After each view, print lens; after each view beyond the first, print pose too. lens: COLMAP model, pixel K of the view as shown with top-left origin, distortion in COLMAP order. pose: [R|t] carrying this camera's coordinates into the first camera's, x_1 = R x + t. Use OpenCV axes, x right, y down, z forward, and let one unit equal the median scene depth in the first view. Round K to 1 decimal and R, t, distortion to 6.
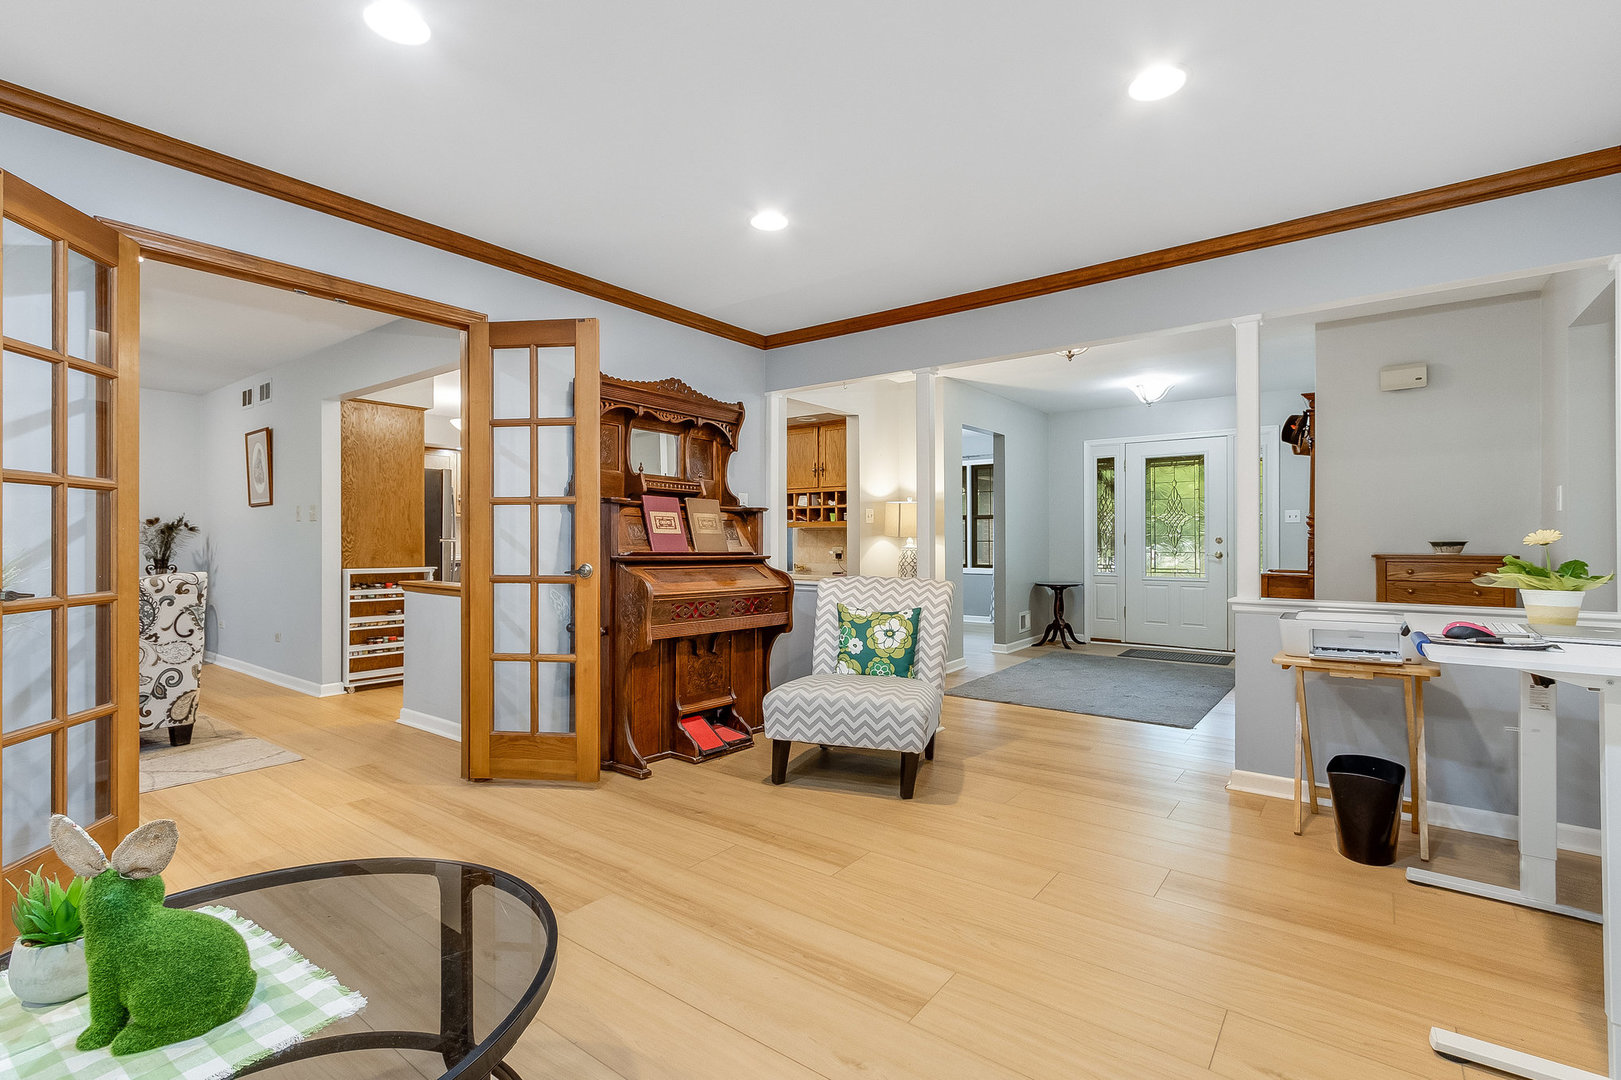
lens RADIAL K [[751.0, 0, 810.5], [0, 751.0, 540.0], [0, 0, 1]] dist [-0.004680, -0.000304]
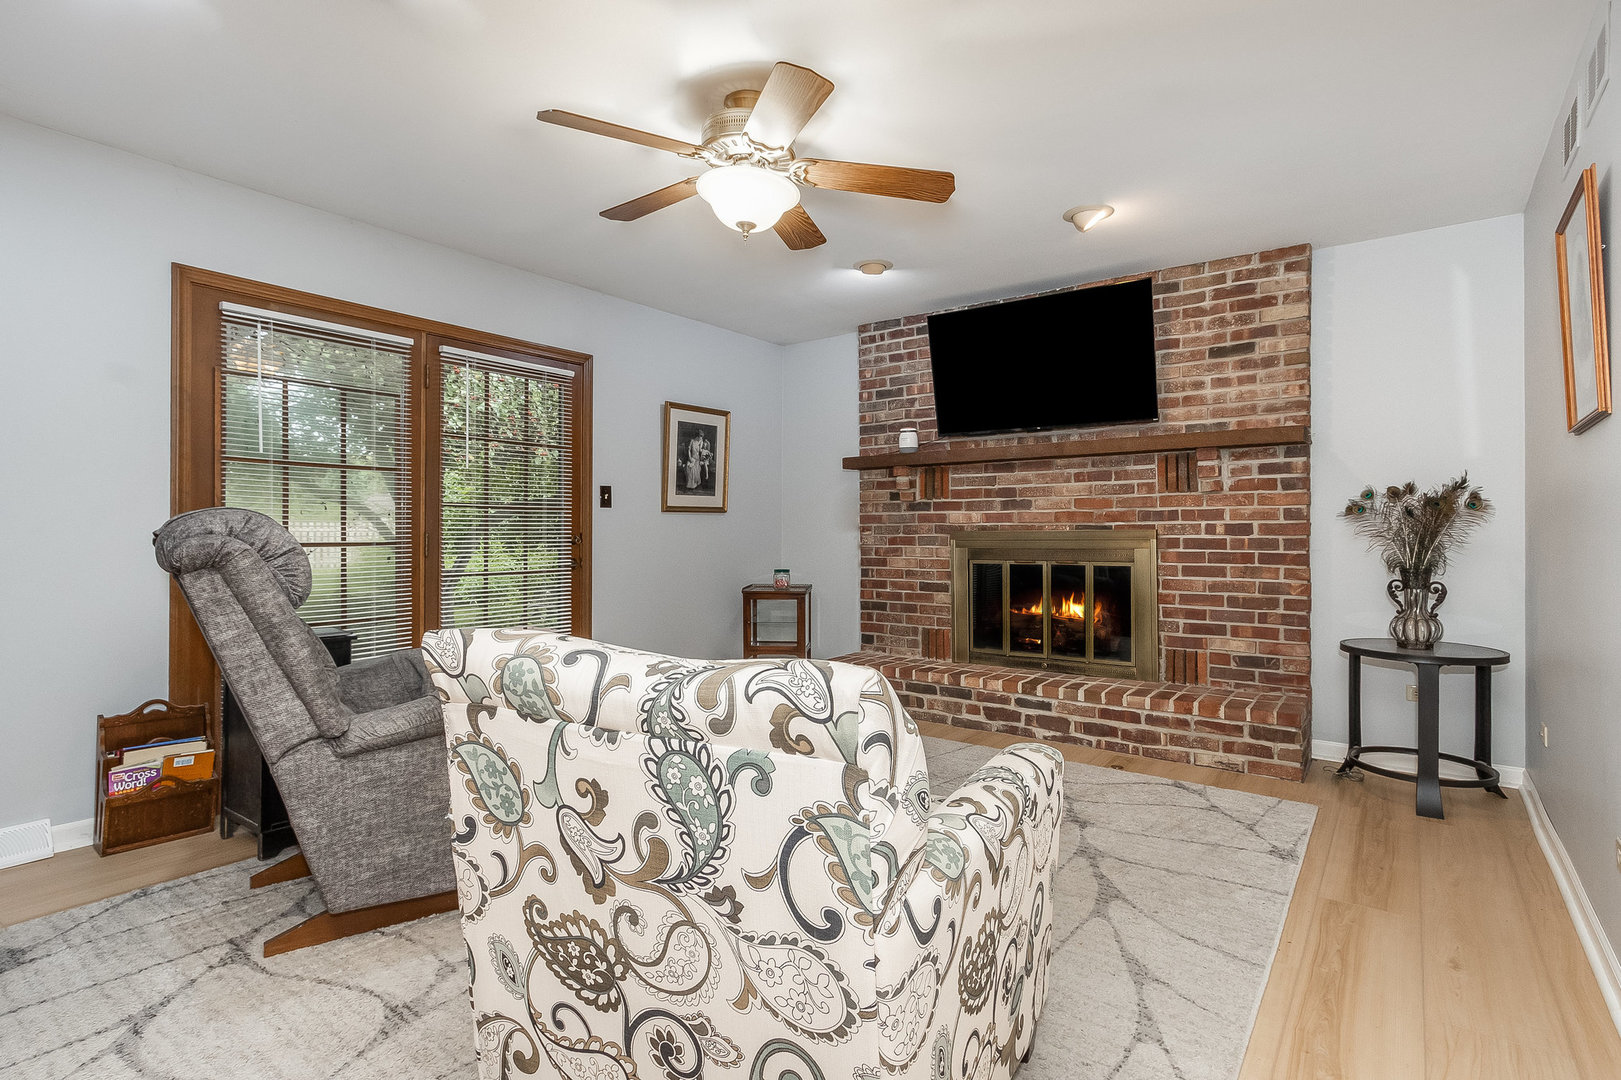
lens RADIAL K [[774.4, 0, 812.1], [0, 774.4, 533.1], [0, 0, 1]] dist [0.000409, 0.000086]
pose [[-0.011166, -0.003746, -0.999931, -0.597559], [0.005004, 0.999980, -0.003802, 0.003929], [0.999925, -0.005046, -0.011147, 1.011311]]
